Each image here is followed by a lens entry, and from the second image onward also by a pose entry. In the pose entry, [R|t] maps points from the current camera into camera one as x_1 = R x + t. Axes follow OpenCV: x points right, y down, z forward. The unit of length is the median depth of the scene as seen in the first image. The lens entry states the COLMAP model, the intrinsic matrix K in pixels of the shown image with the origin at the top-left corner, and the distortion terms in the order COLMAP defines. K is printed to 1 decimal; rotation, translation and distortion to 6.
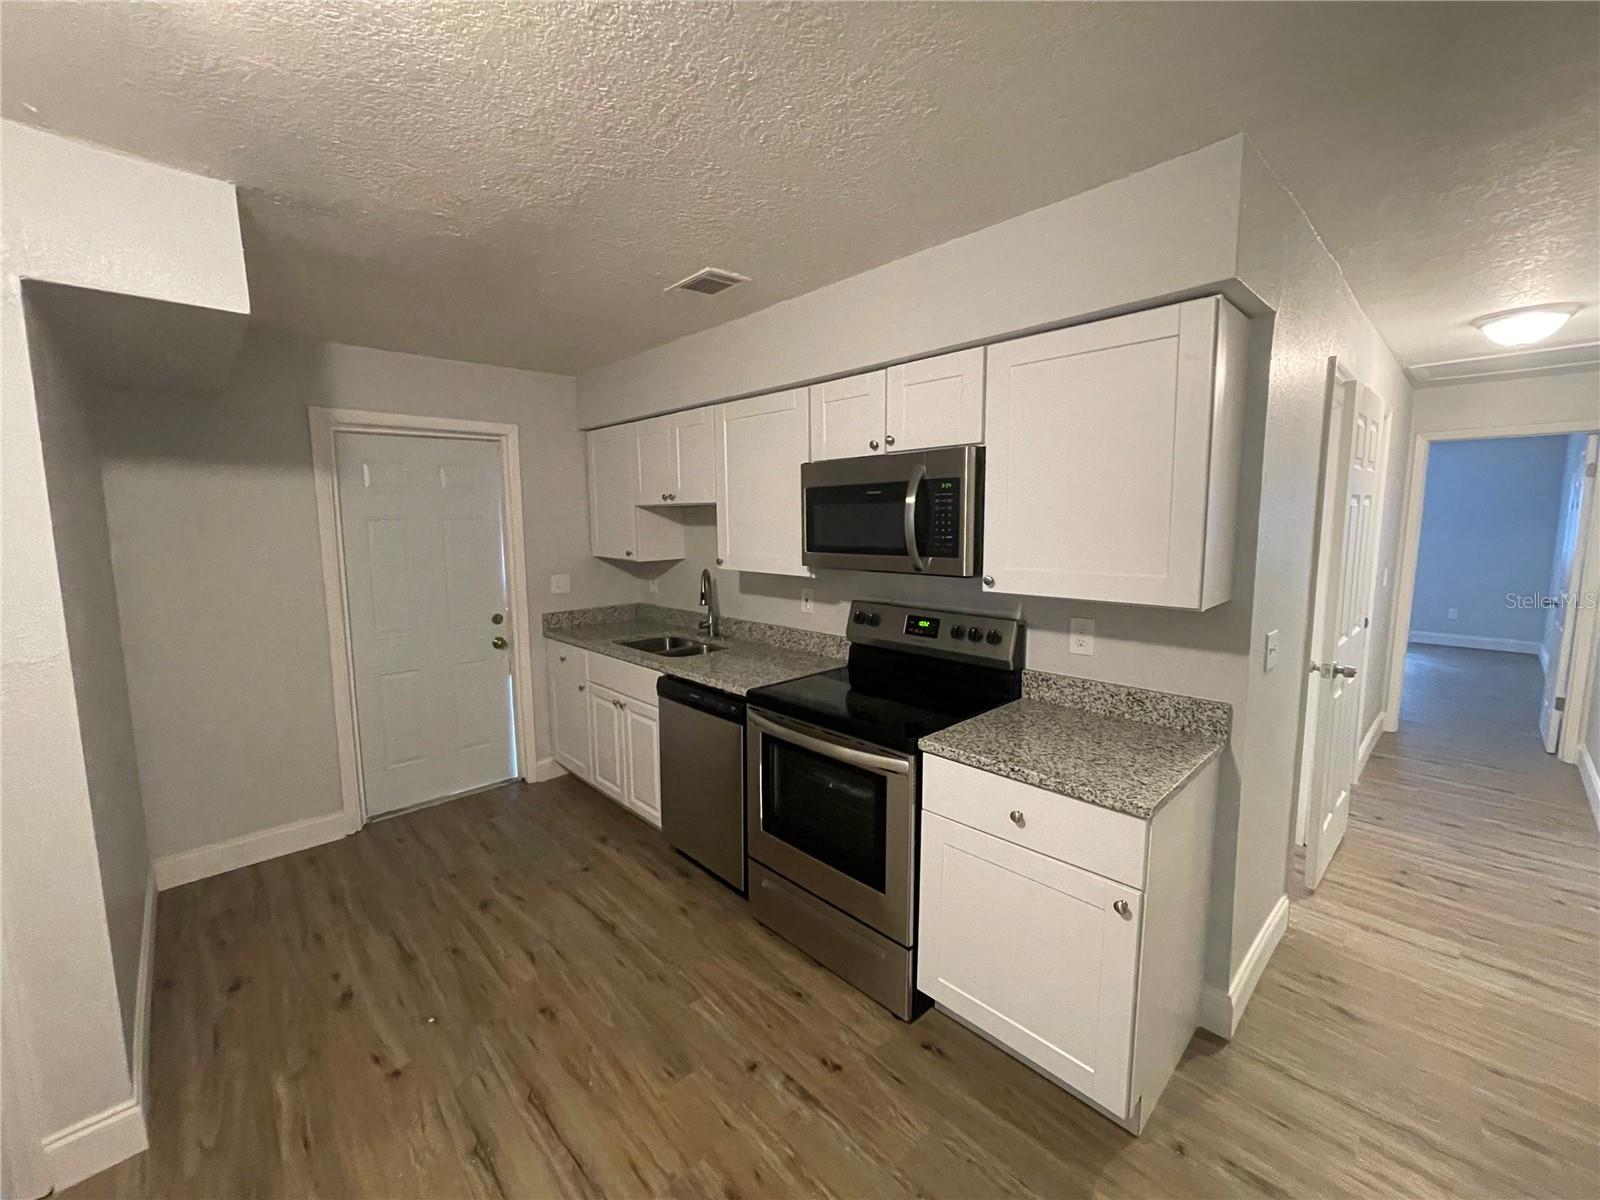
lens RADIAL K [[646.6, 0, 792.9], [0, 646.6, 596.5], [0, 0, 1]] dist [-0.001109, -0.000566]
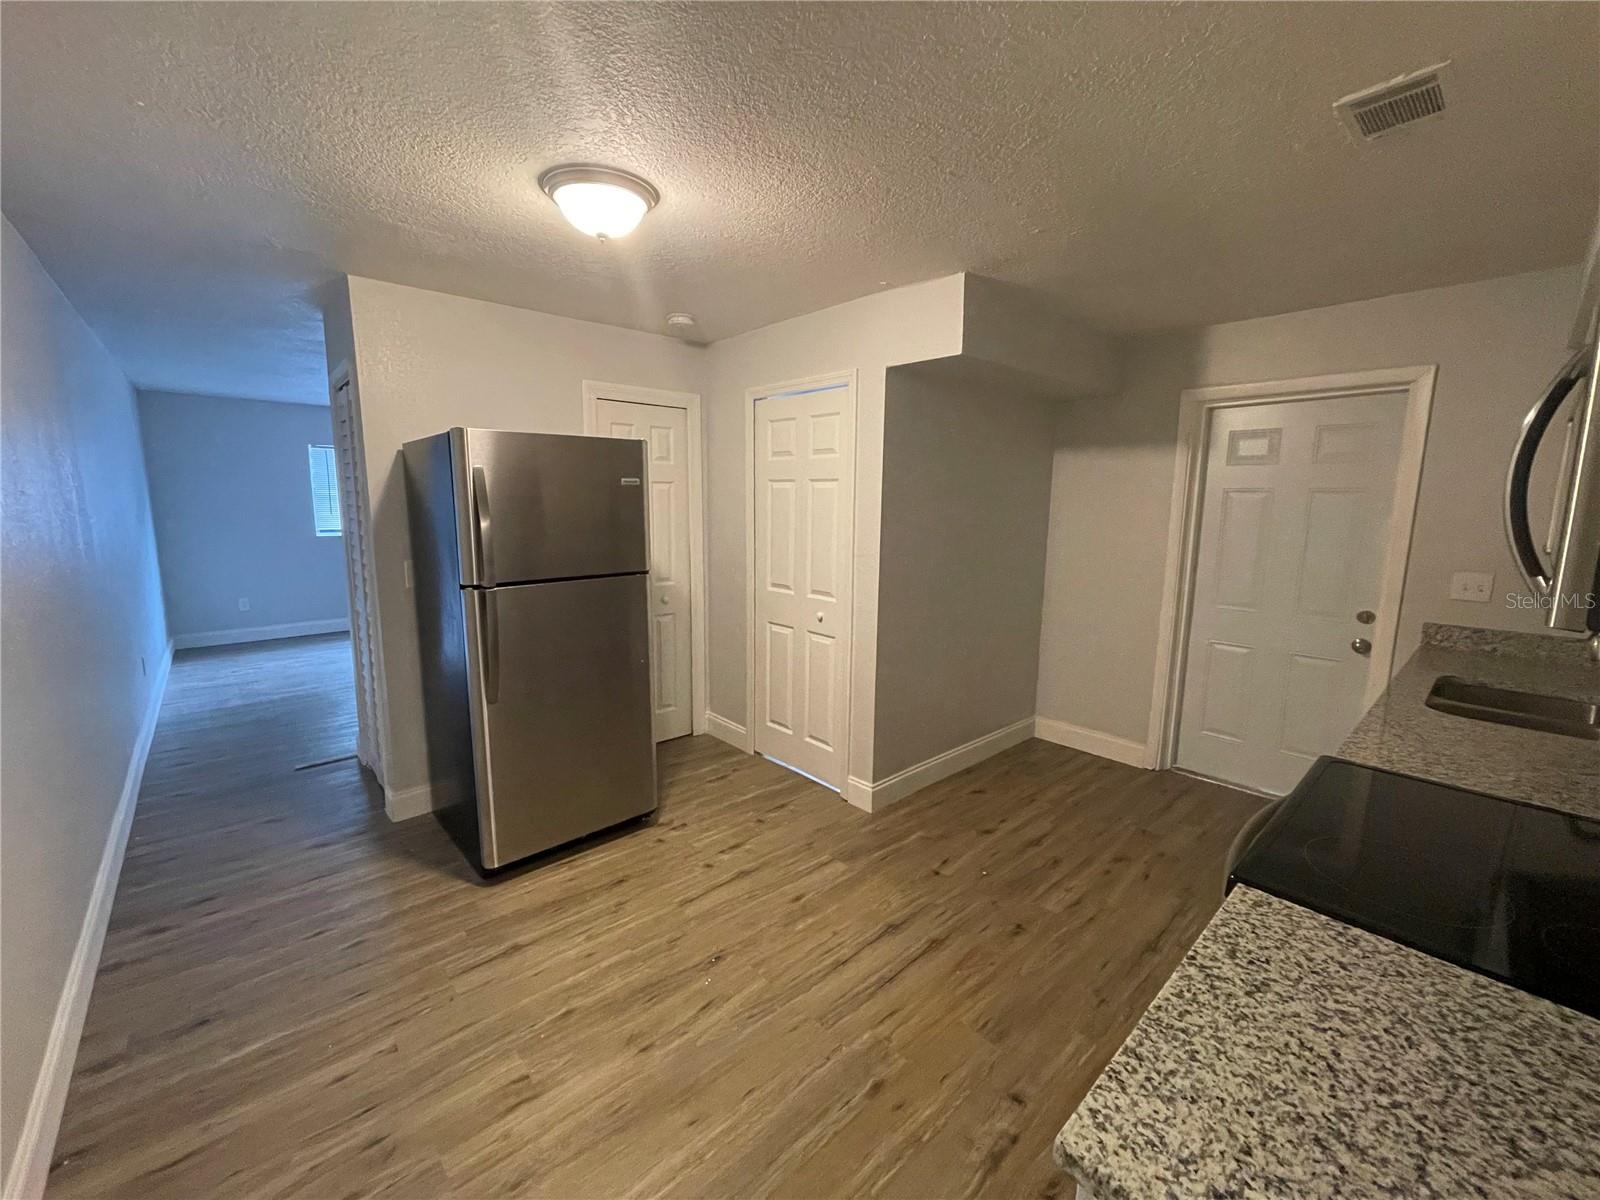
lens RADIAL K [[646.6, 0, 792.9], [0, 646.6, 596.5], [0, 0, 1]] dist [-0.001109, -0.000566]
pose [[-0.023684, 0.161895, -0.986524, 0.481421], [-0.131076, 0.977779, 0.163607, -0.038912], [0.991089, 0.133184, -0.001937, 0.404890]]
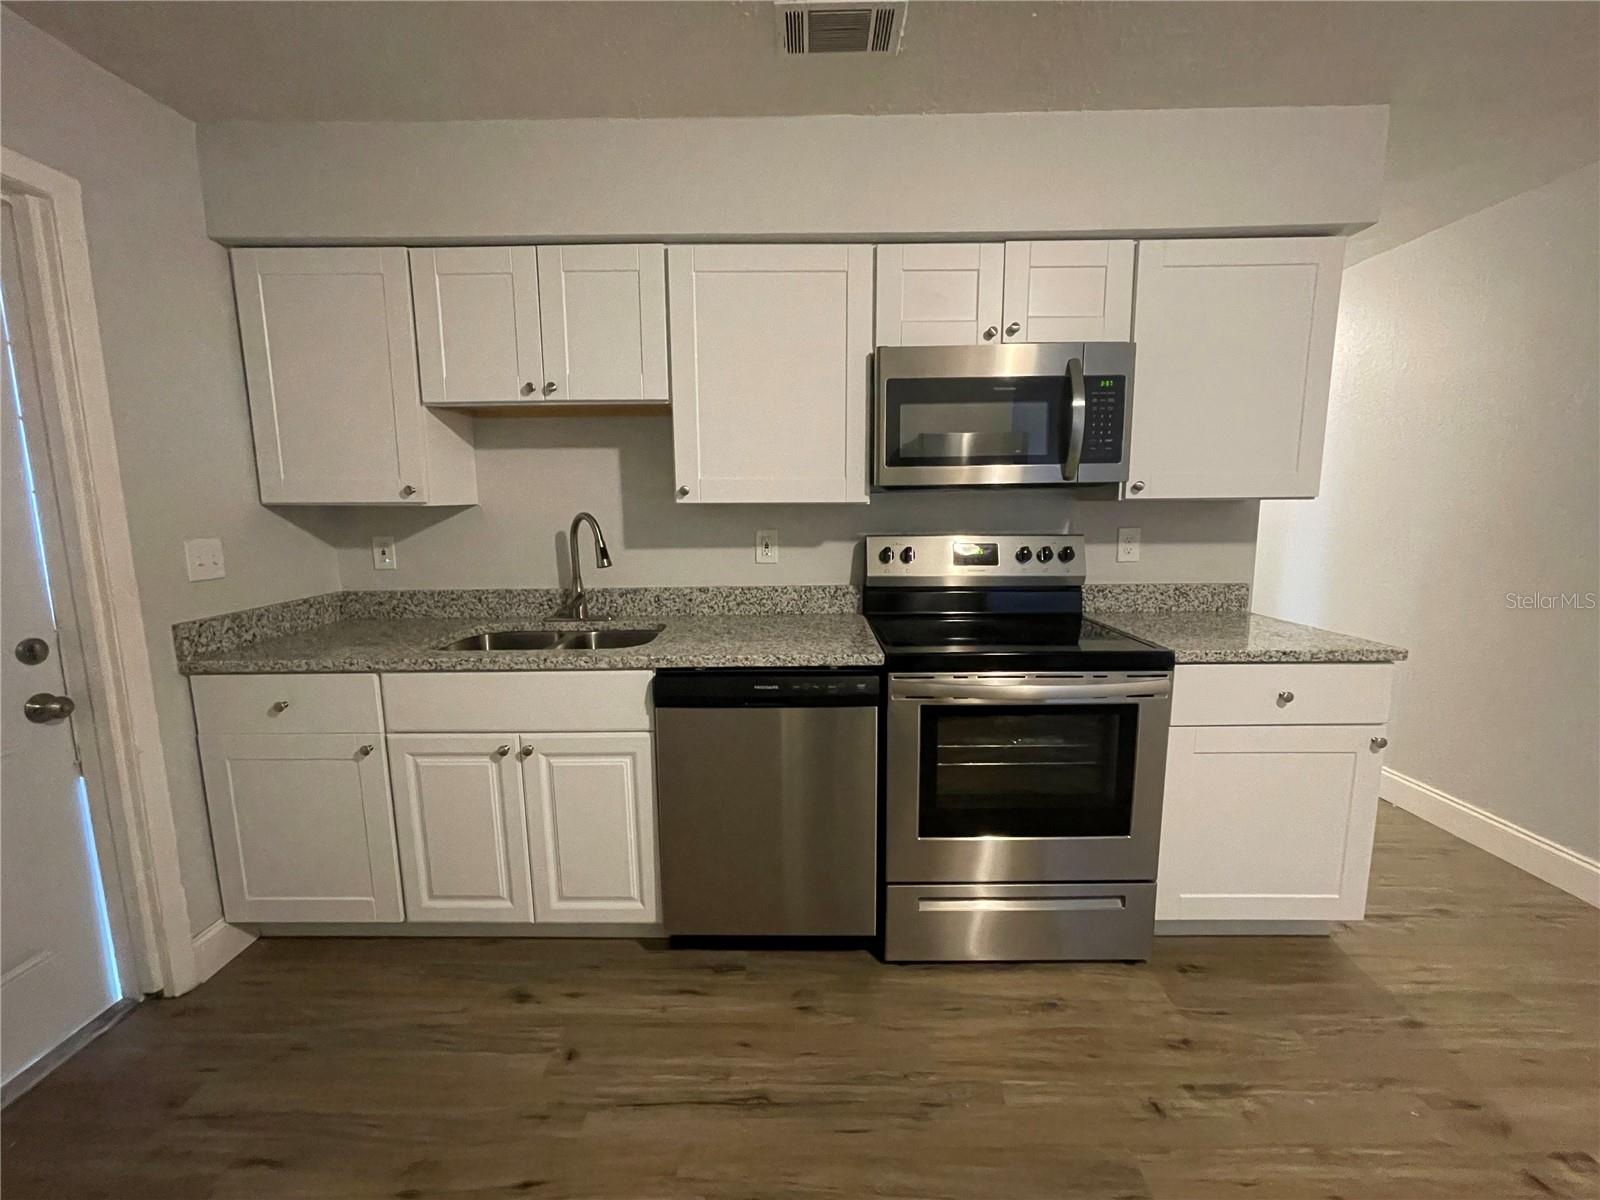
lens RADIAL K [[646.6, 0, 792.9], [0, 646.6, 596.5], [0, 0, 1]] dist [-0.001109, -0.000566]
pose [[0.694539, -0.100954, 0.712337, -0.569022], [0.090628, 0.994496, 0.052579, 0.031218], [-0.713724, 0.028039, 0.699865, 0.507836]]
